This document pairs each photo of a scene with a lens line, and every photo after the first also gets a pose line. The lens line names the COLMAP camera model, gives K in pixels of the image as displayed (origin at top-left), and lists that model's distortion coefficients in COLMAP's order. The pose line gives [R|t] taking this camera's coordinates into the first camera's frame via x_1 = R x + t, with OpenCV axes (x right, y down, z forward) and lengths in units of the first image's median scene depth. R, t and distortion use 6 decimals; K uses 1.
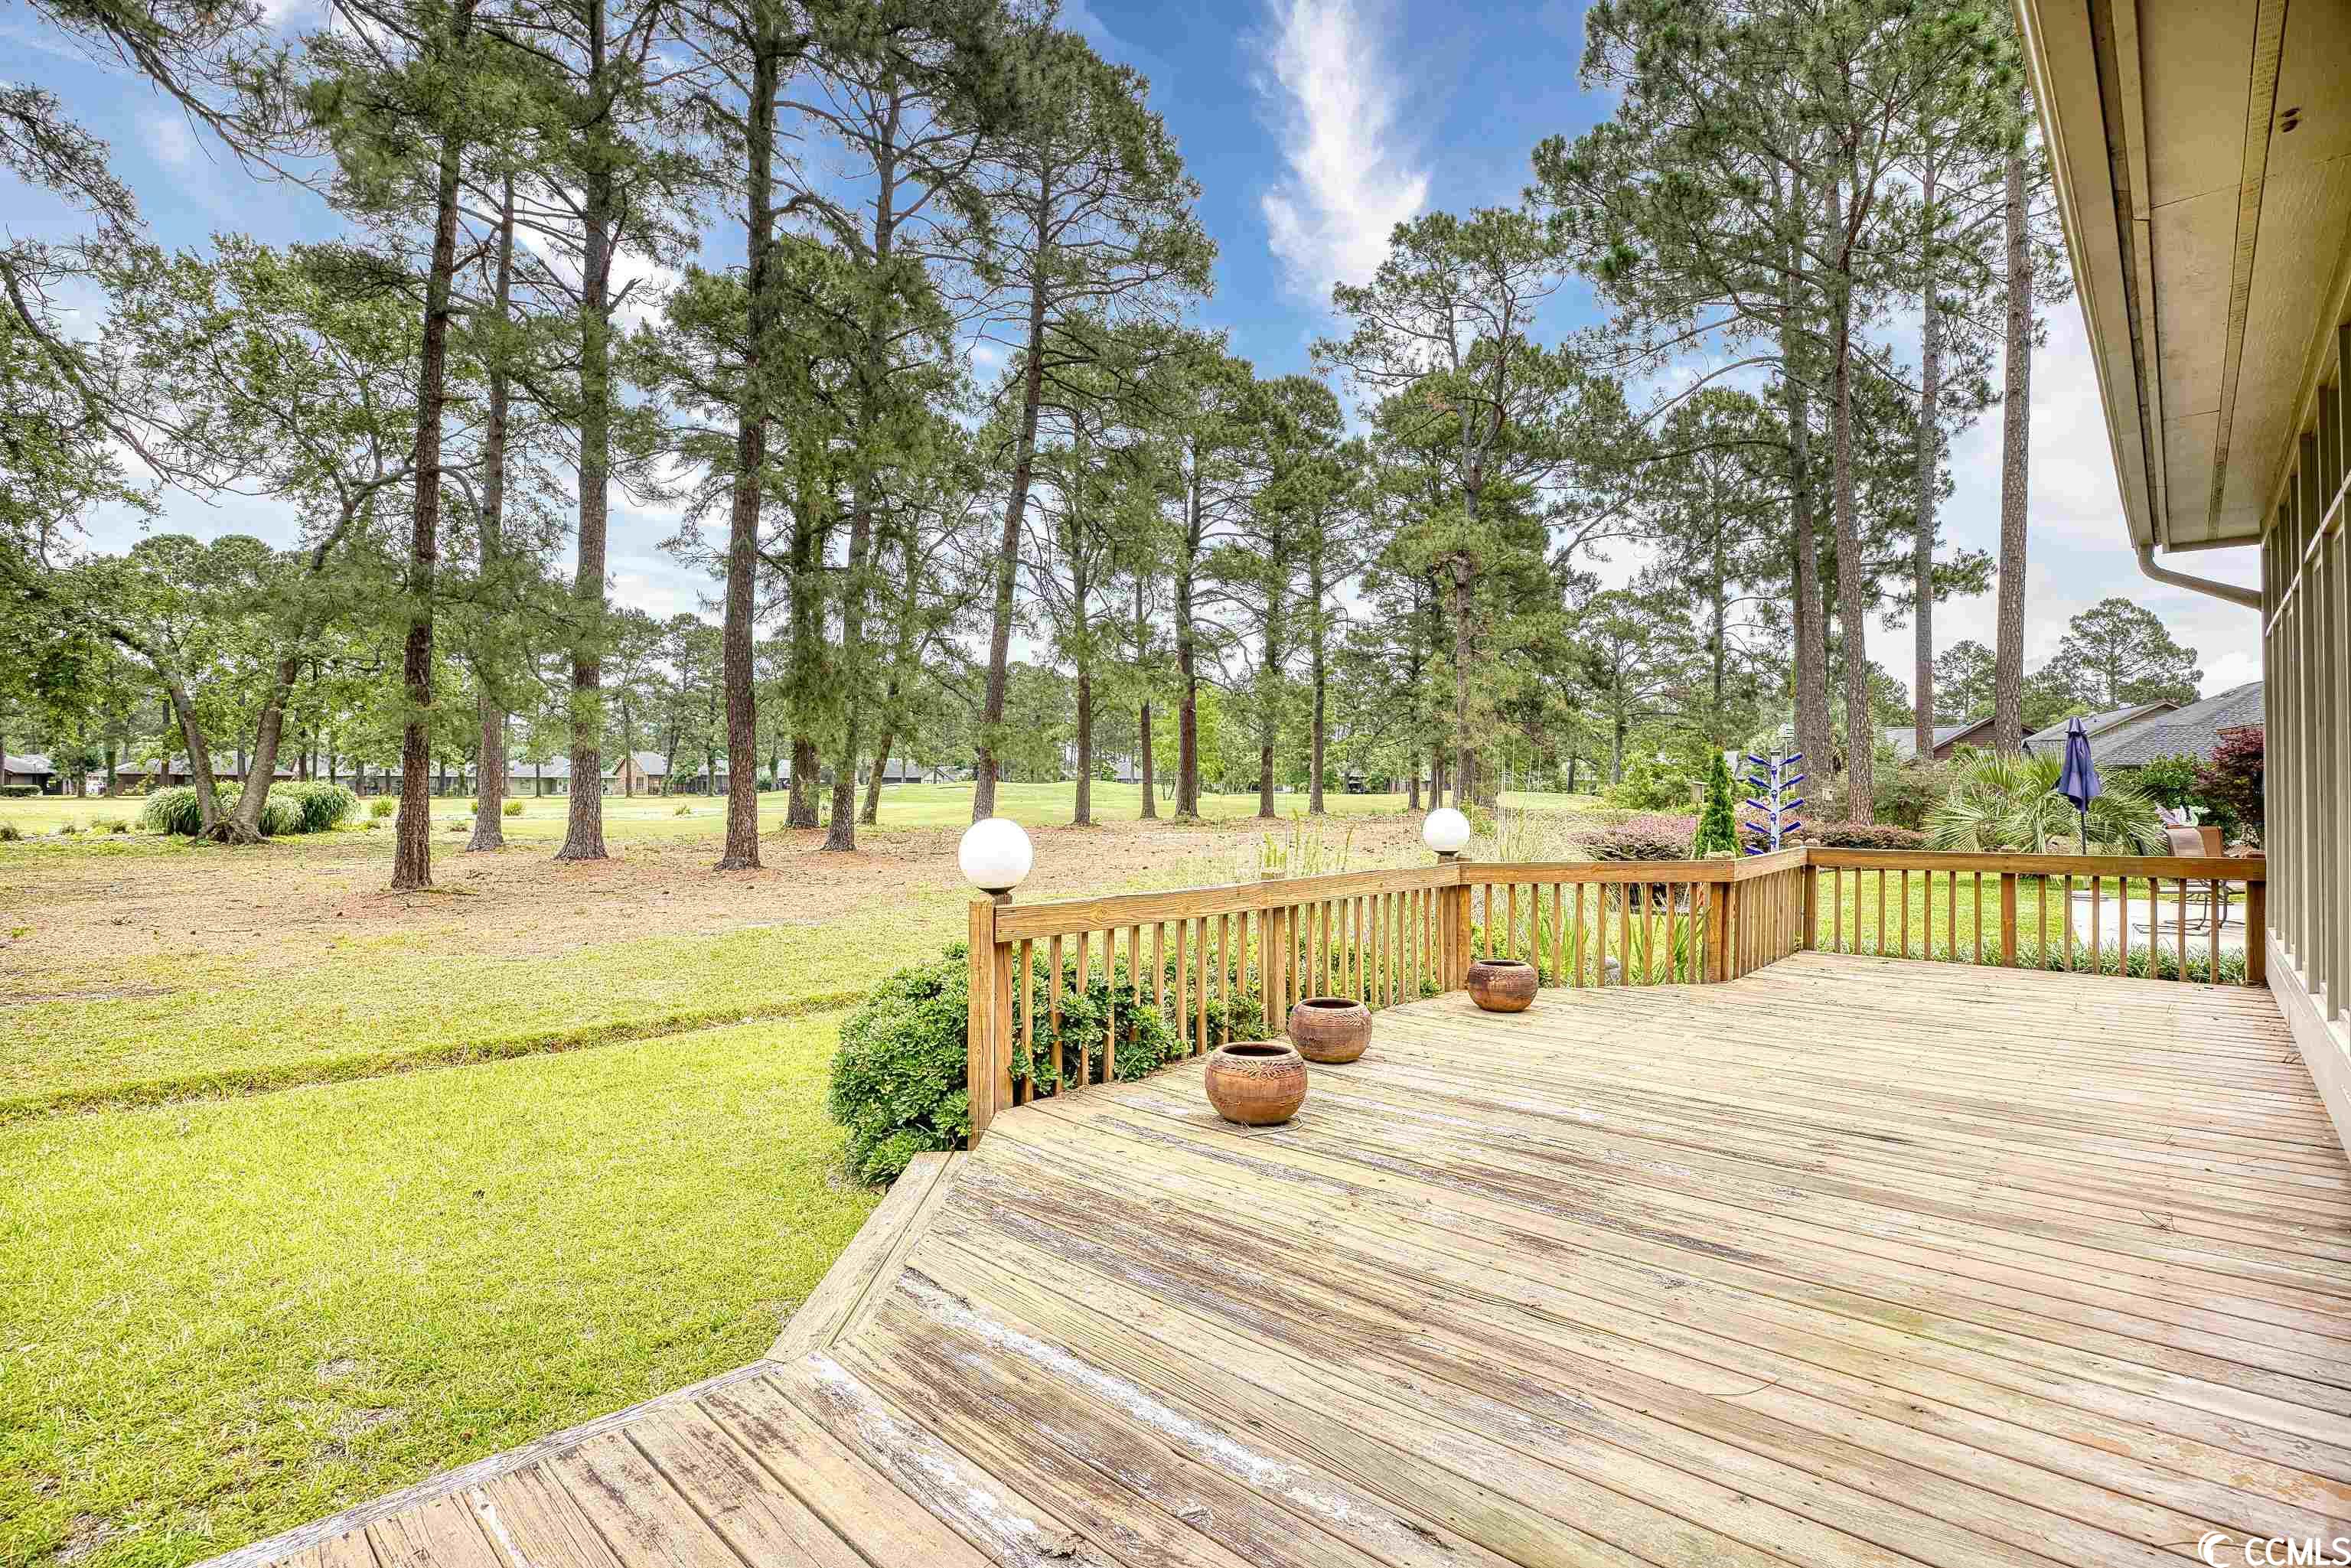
lens RADIAL K [[1098.1, 0, 1175.5], [0, 1098.1, 773.8], [0, 0, 1]] dist [-0.080209, 0.029207]
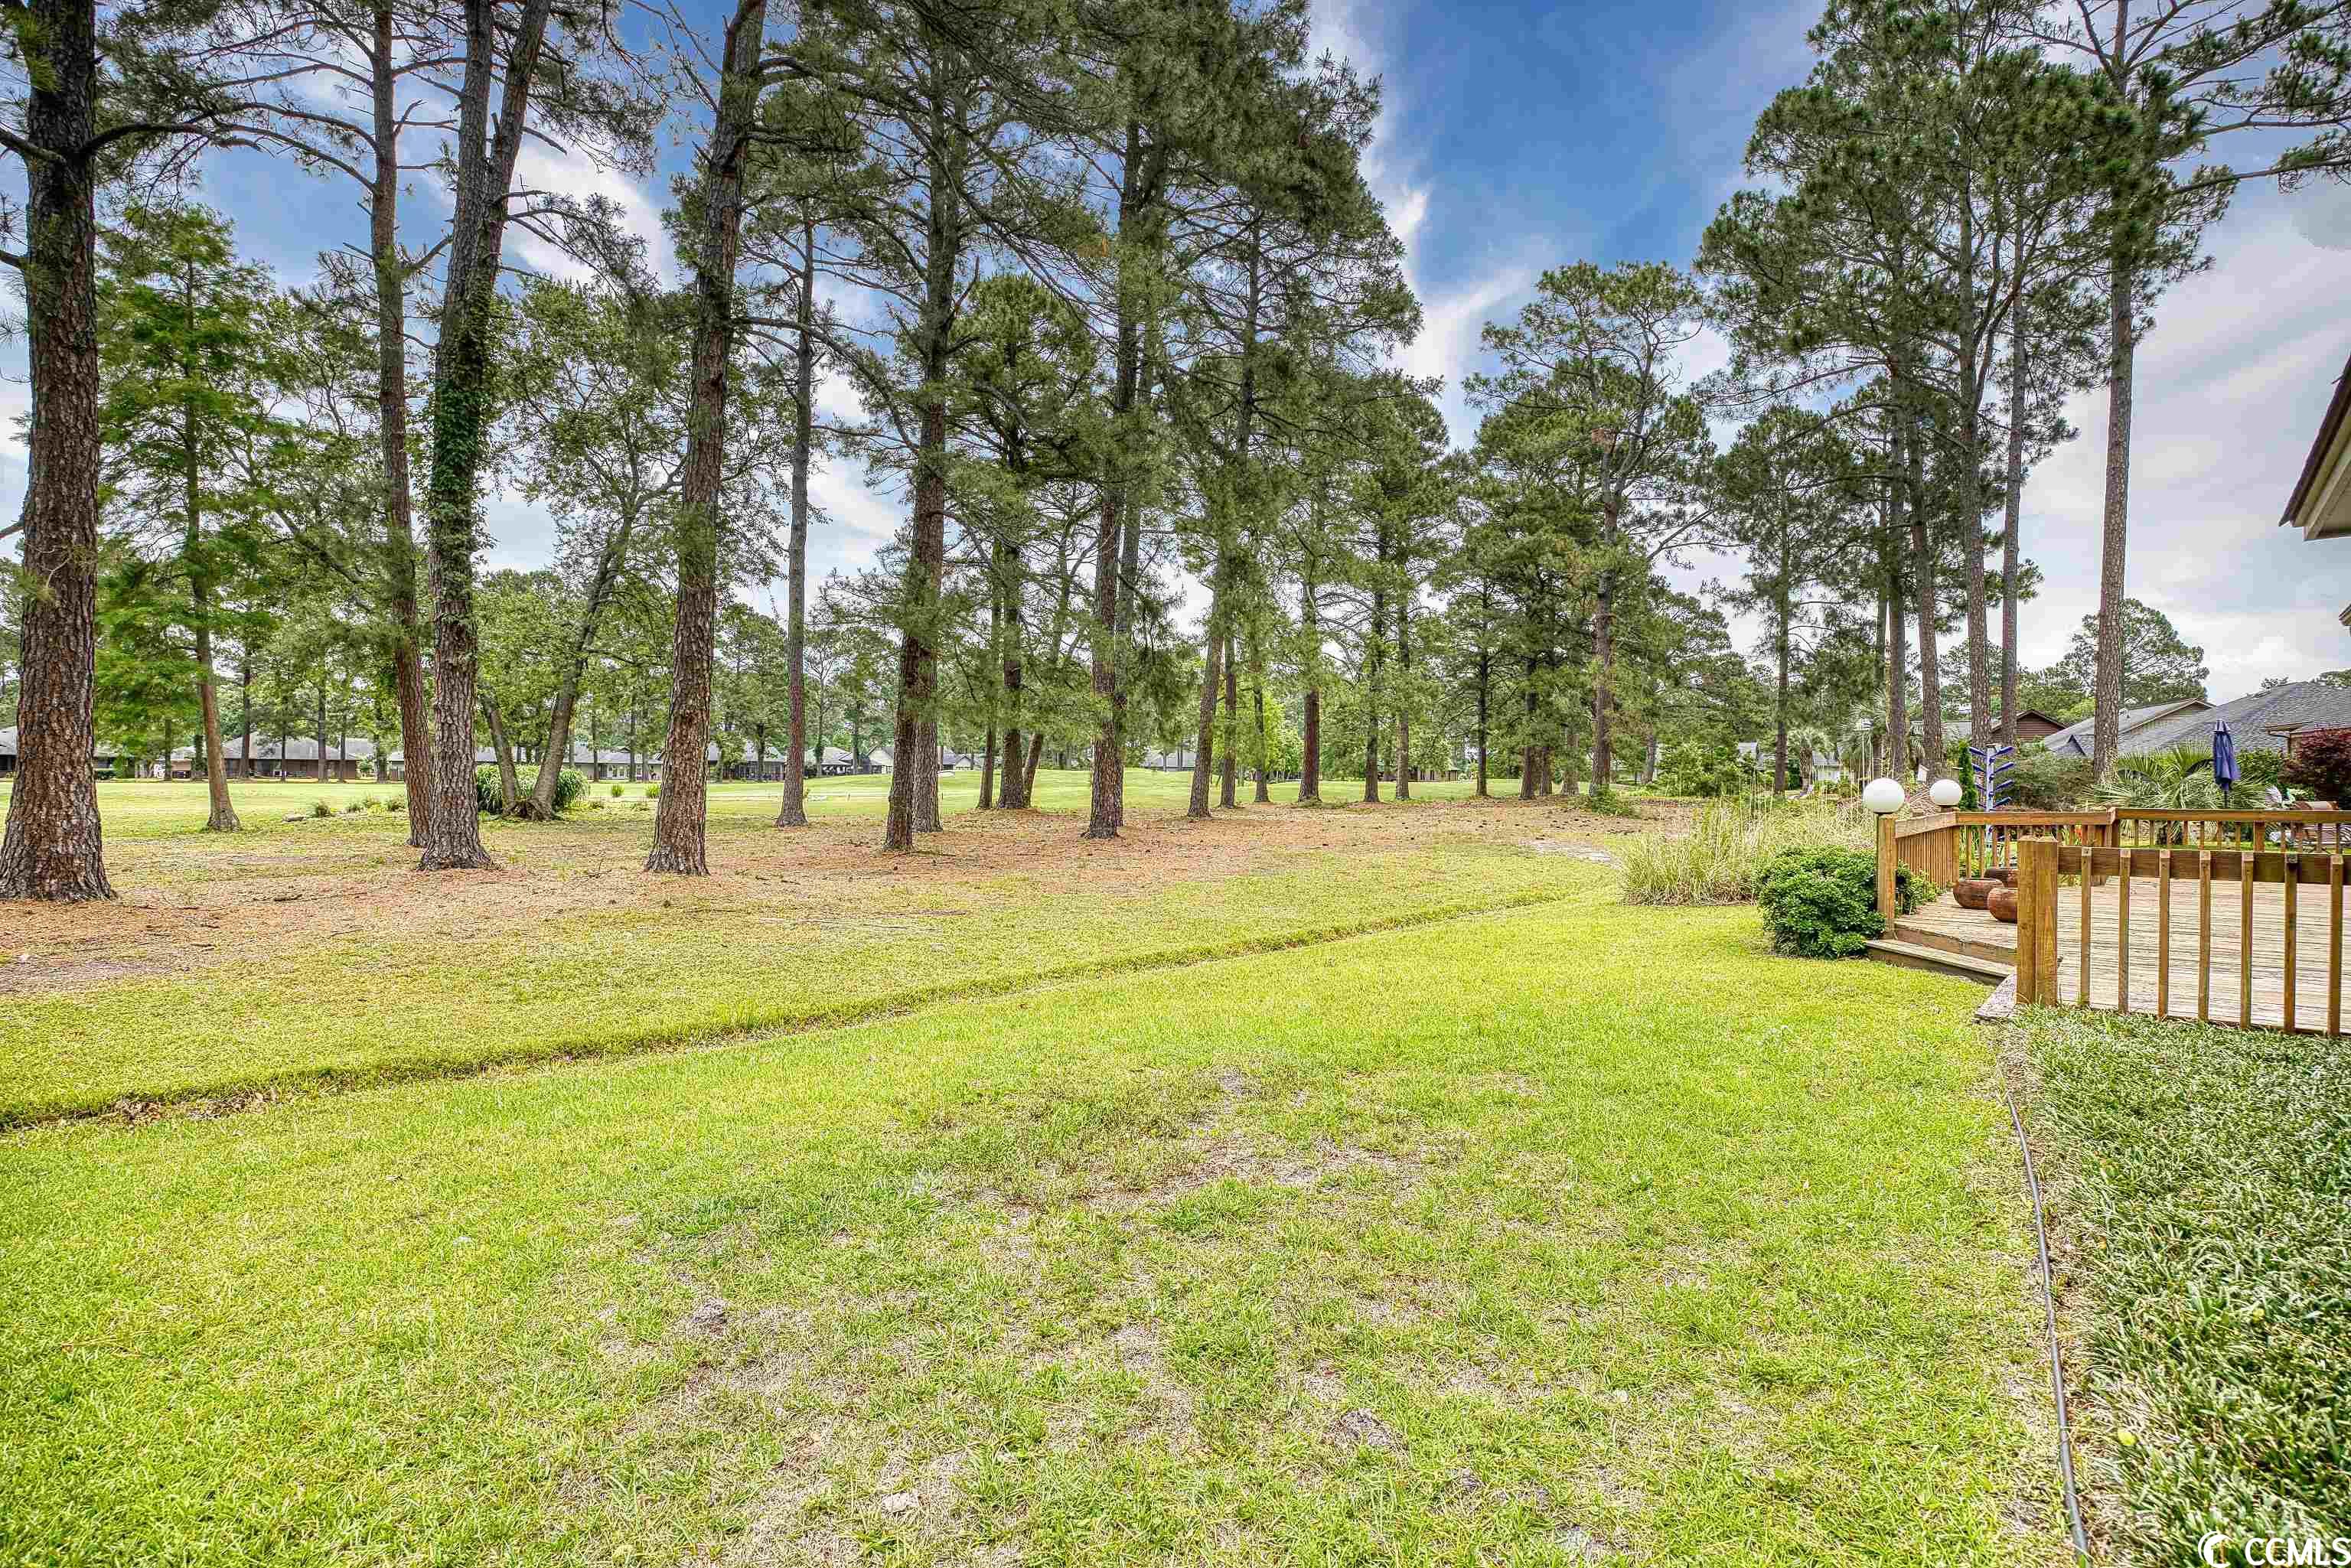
lens RADIAL K [[1098.1, 0, 1175.5], [0, 1098.1, 773.8], [0, 0, 1]] dist [-0.080209, 0.029207]
pose [[0.999952, 0.004118, 0.008856, -0.129299], [-0.004211, 0.999937, 0.010431, 0.001465], [-0.008813, -0.010468, 0.999906, -0.083820]]
